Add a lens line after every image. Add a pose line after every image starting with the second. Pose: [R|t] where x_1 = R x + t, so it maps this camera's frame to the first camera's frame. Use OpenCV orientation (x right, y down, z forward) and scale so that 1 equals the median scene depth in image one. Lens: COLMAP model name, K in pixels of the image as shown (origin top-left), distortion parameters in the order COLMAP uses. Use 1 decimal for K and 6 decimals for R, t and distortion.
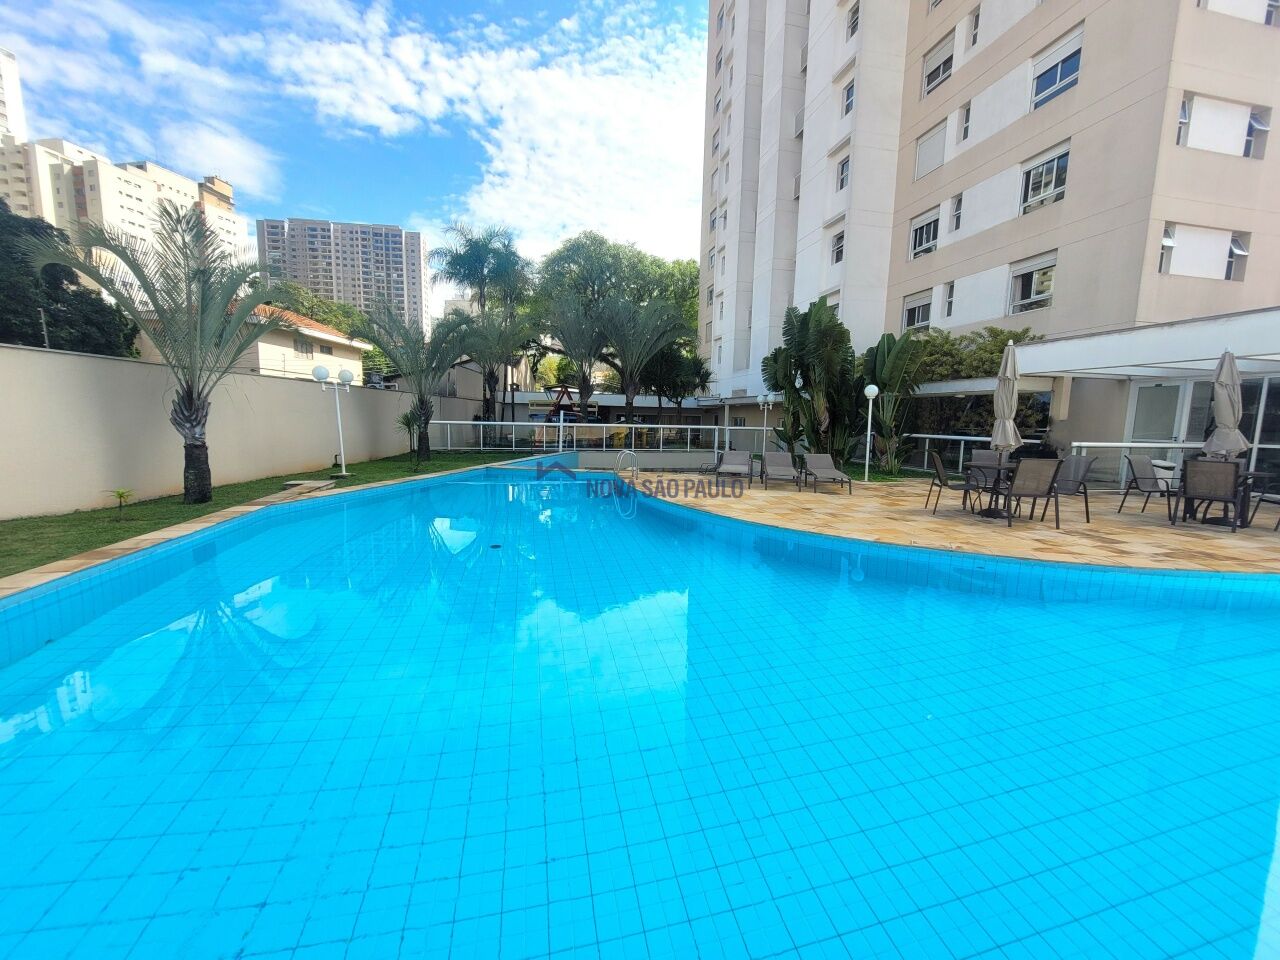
lens RADIAL K [[503.9, 0, 646.1], [0, 503.9, 478.9], [0, 0, 1]] dist [0.000816, 0.000064]
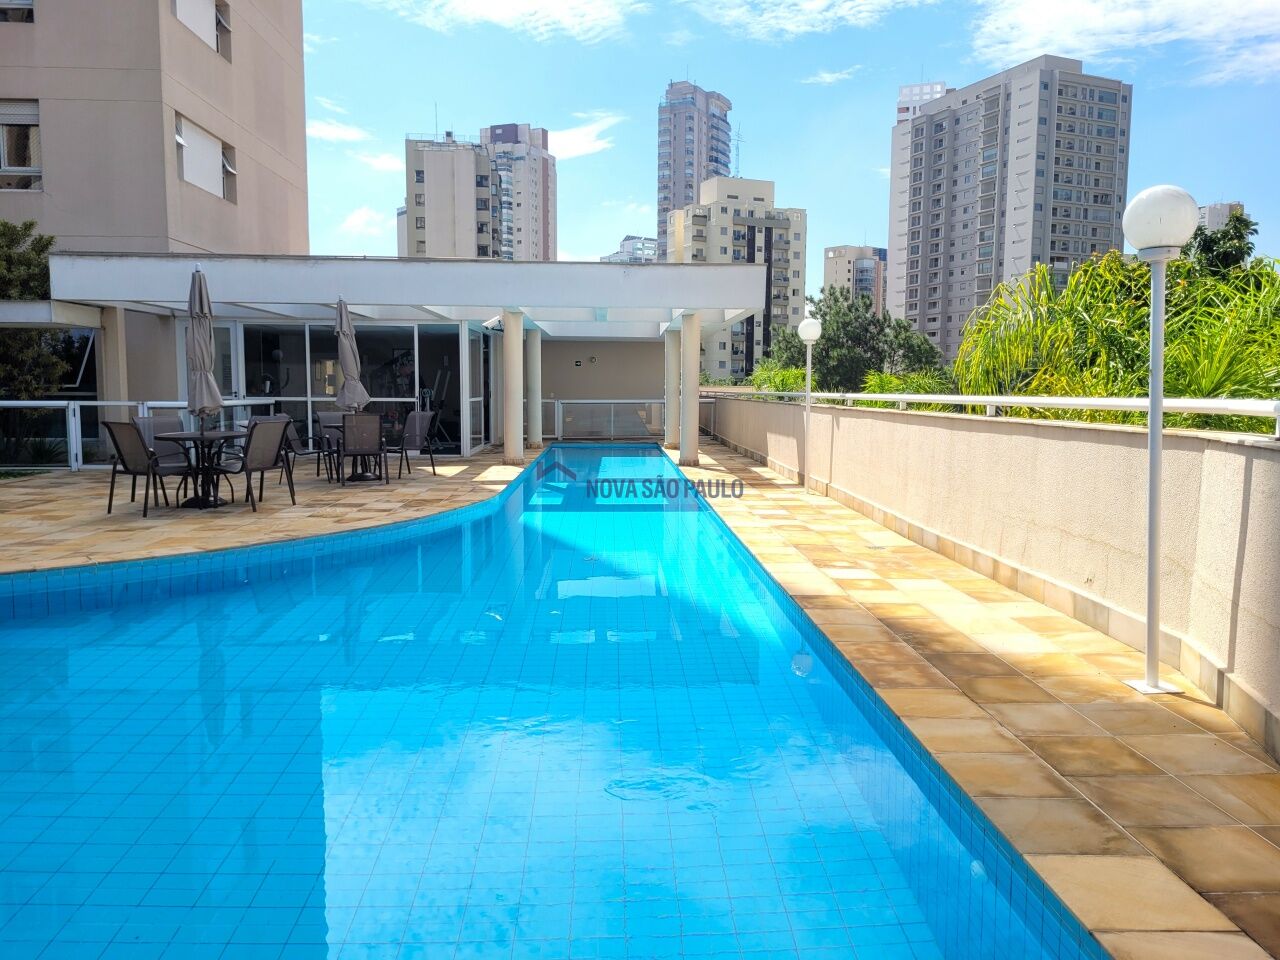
lens RADIAL K [[978.4, 0, 641.2], [0, 978.4, 481.3], [0, 0, 1]] dist [0.004737, 0.001770]
pose [[0.196950, -0.114662, 0.973685, -0.363922], [0.116136, 0.988874, 0.092960, -0.012412], [-0.973511, 0.094771, 0.208075, 0.060927]]
